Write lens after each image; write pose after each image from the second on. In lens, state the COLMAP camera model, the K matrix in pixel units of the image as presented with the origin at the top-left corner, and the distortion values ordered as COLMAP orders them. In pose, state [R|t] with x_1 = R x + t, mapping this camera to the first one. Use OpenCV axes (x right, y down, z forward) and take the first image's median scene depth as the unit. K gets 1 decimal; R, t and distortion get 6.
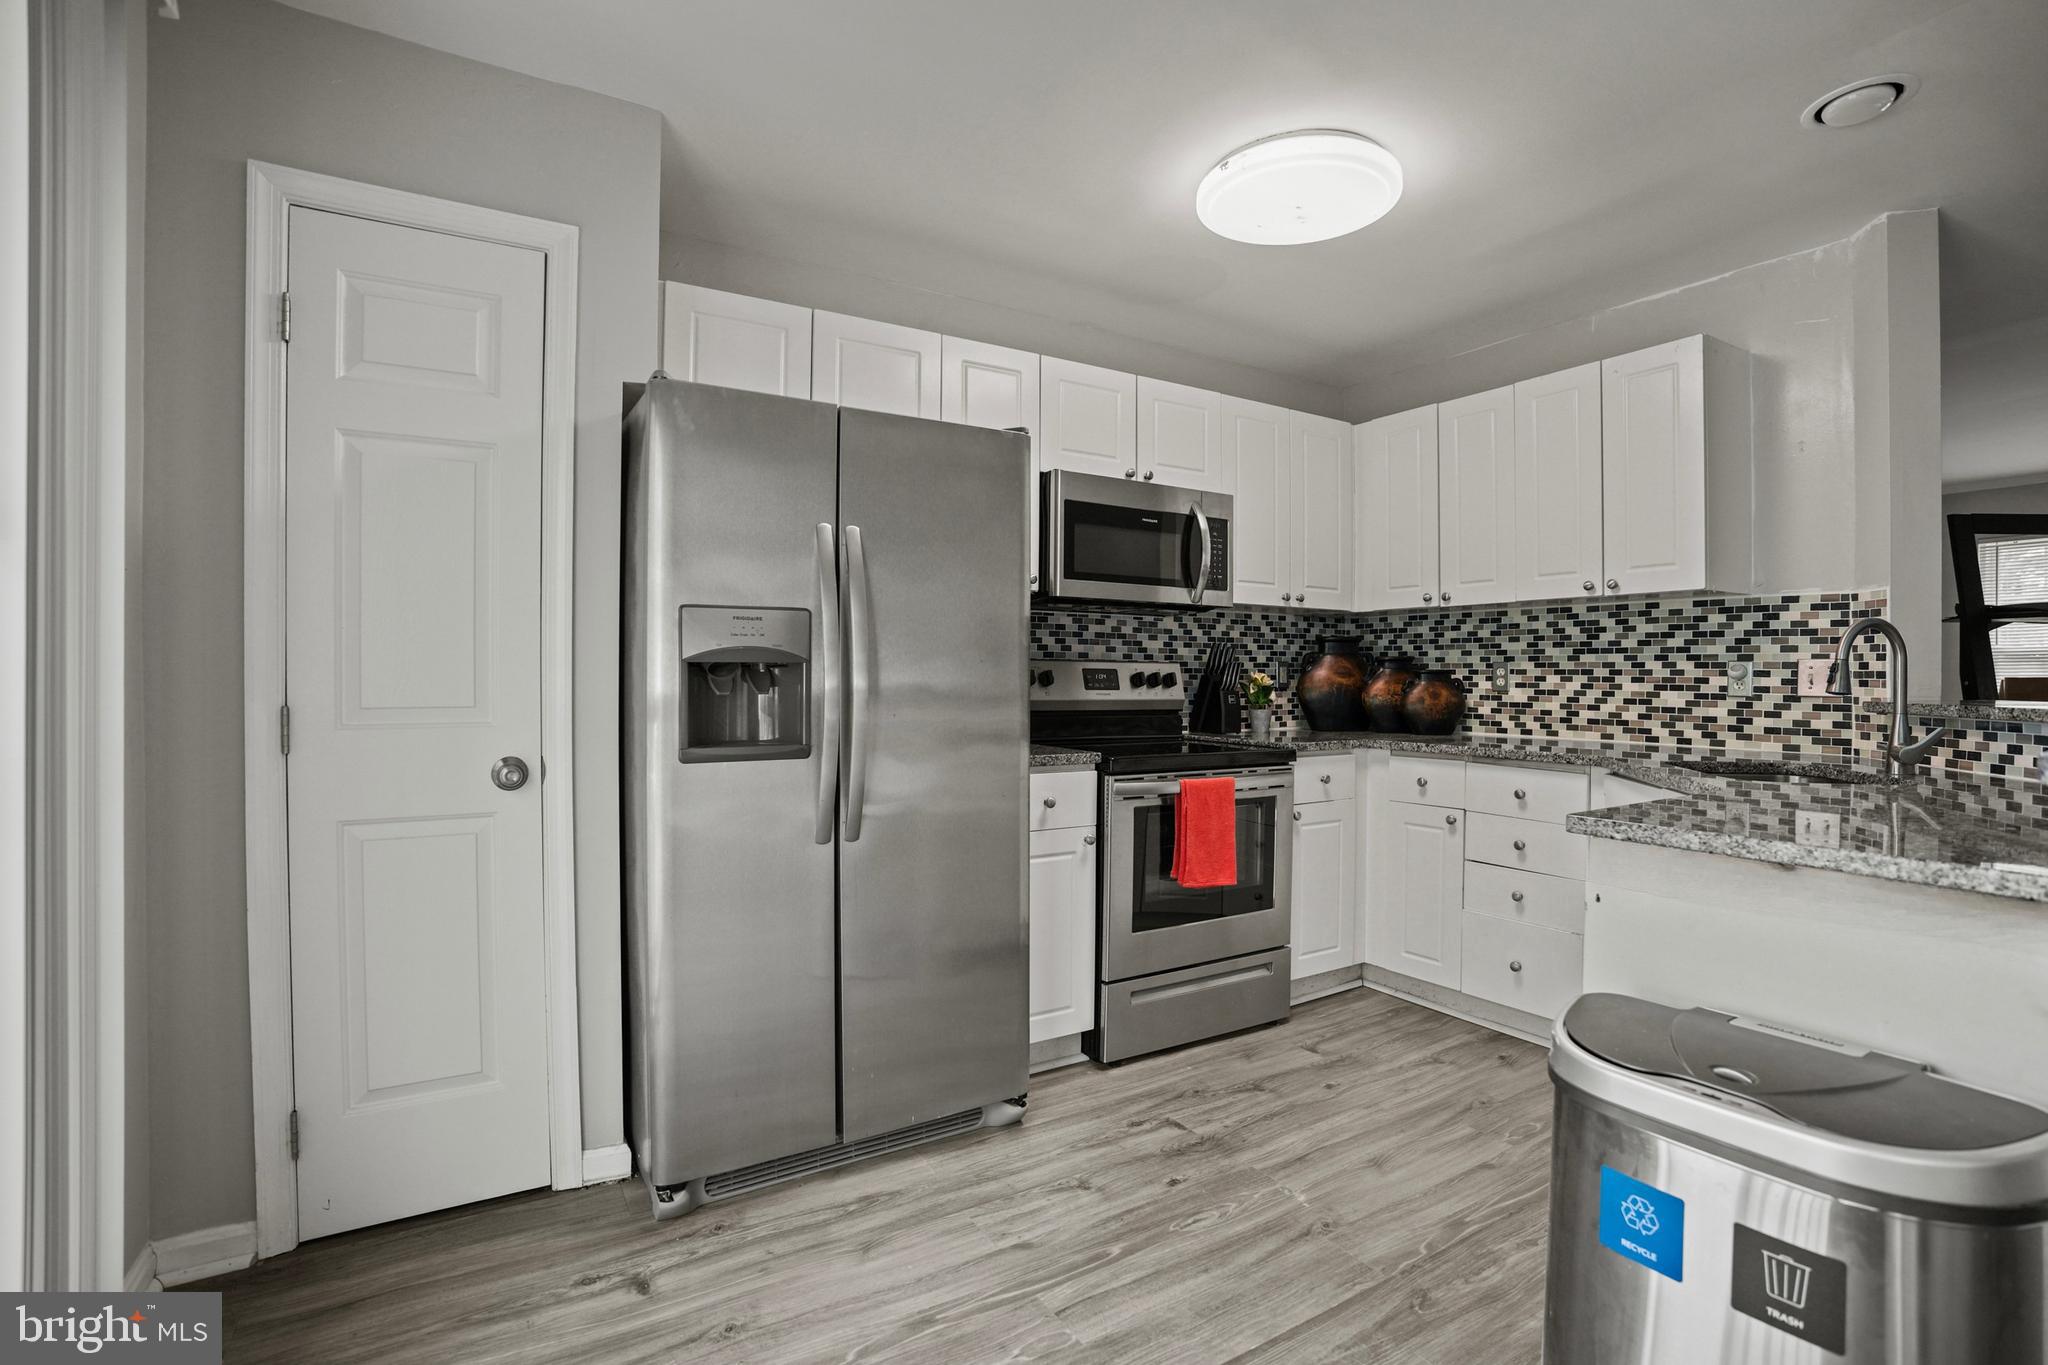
lens RADIAL K [[954.6, 0, 1023.4], [0, 954.6, 674.1], [0, 0, 1]] dist [-0.065660, 0.007356]
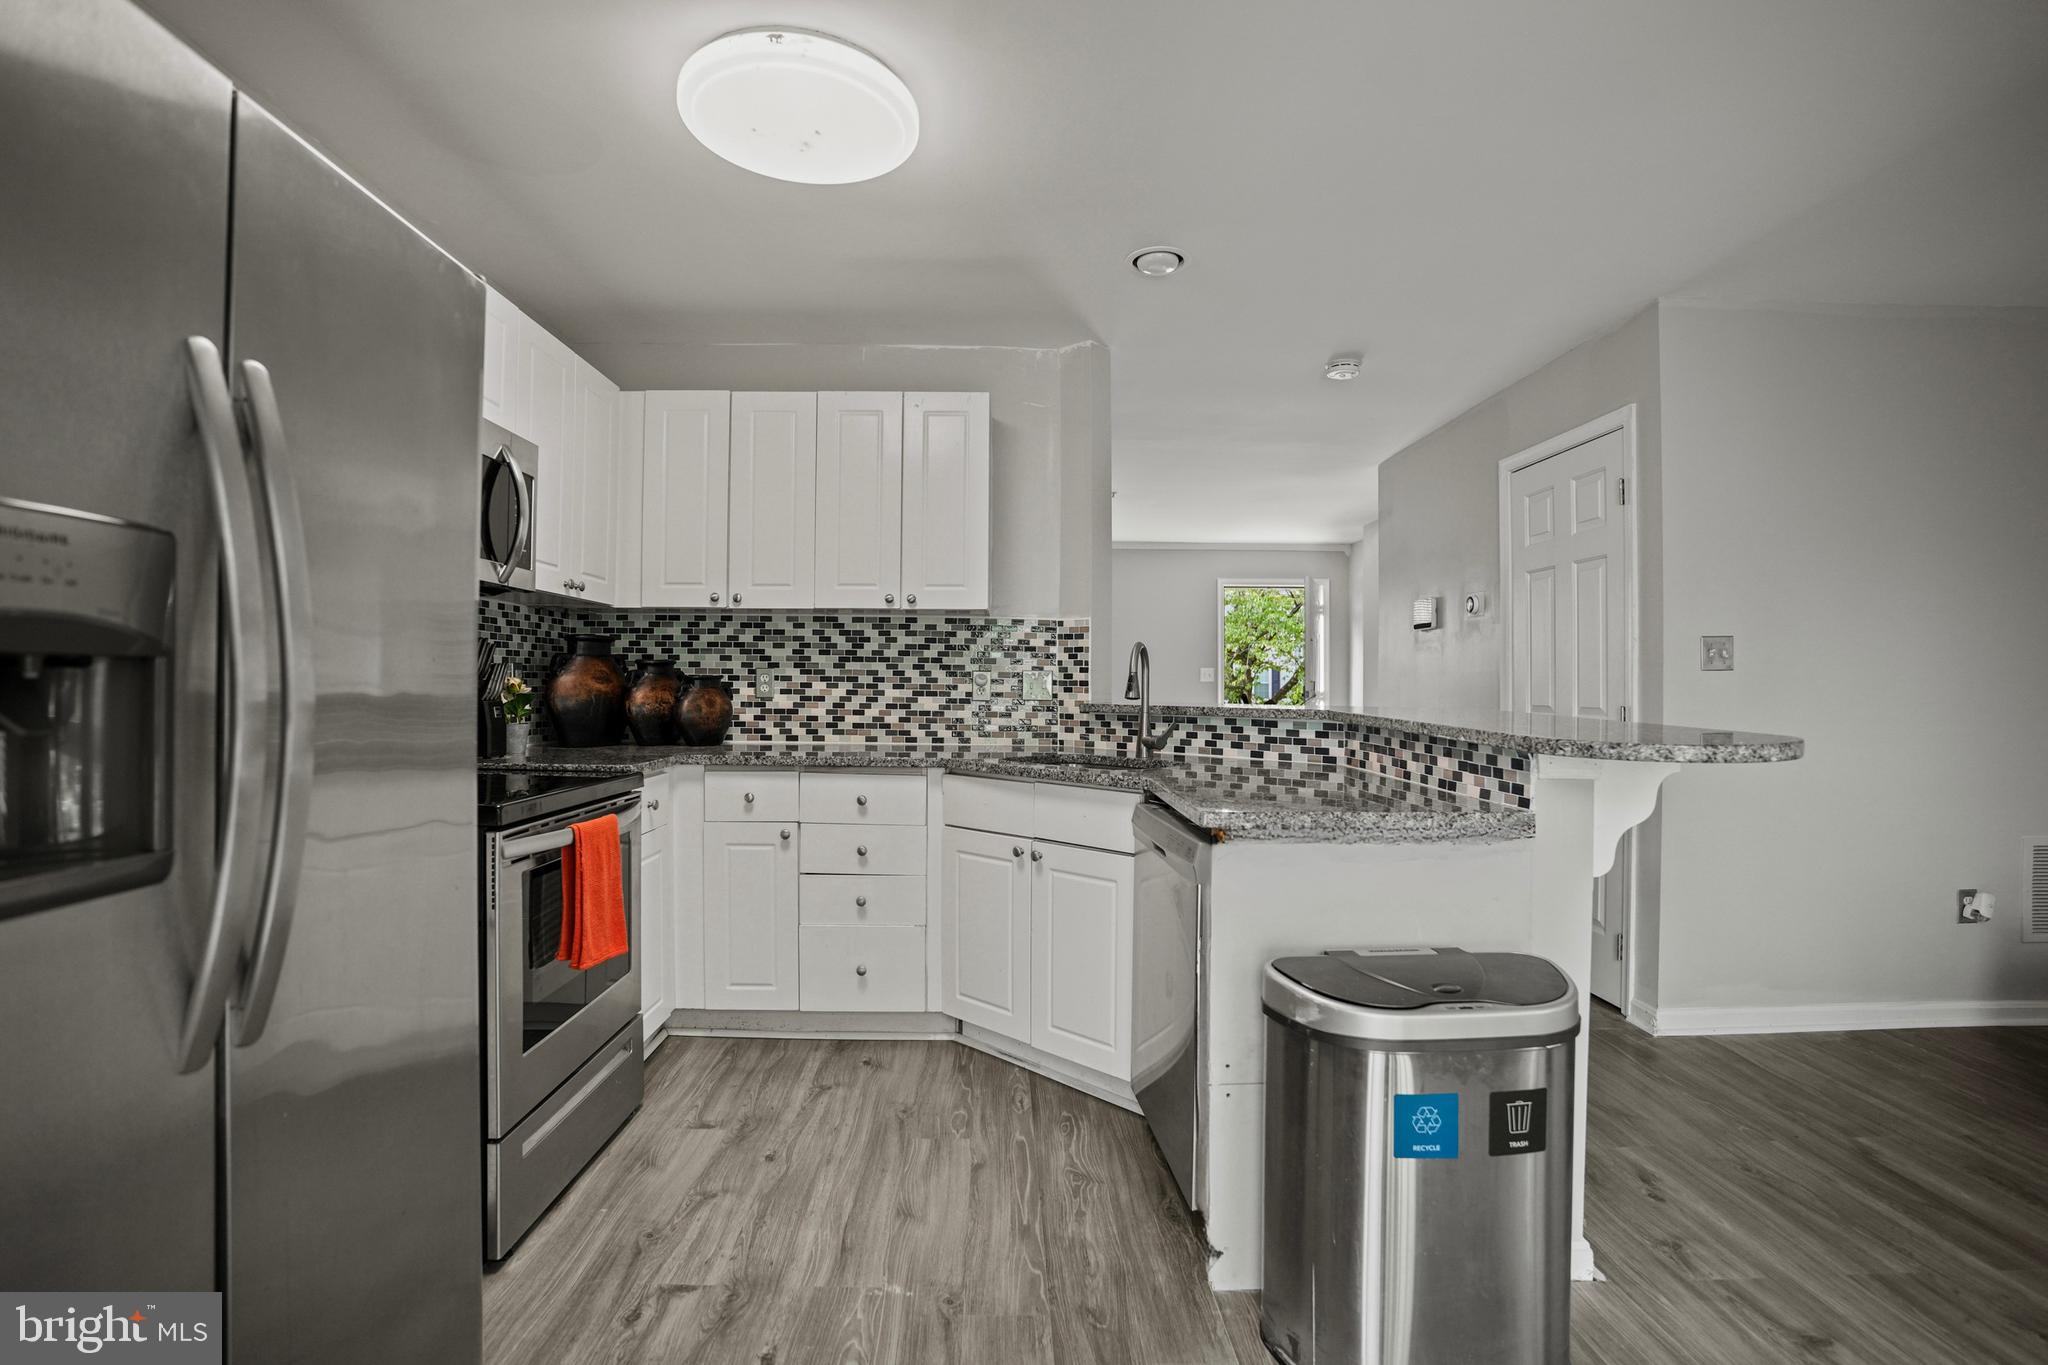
lens RADIAL K [[954.6, 0, 1026.3], [0, 954.6, 681.2], [0, 0, 1]] dist [-0.065660, 0.007356]
pose [[0.490370, 0.002347, 0.871511, -0.272570], [-0.007647, 0.999969, 0.001610, -0.003307], [-0.871481, -0.007453, 0.490373, 0.327762]]
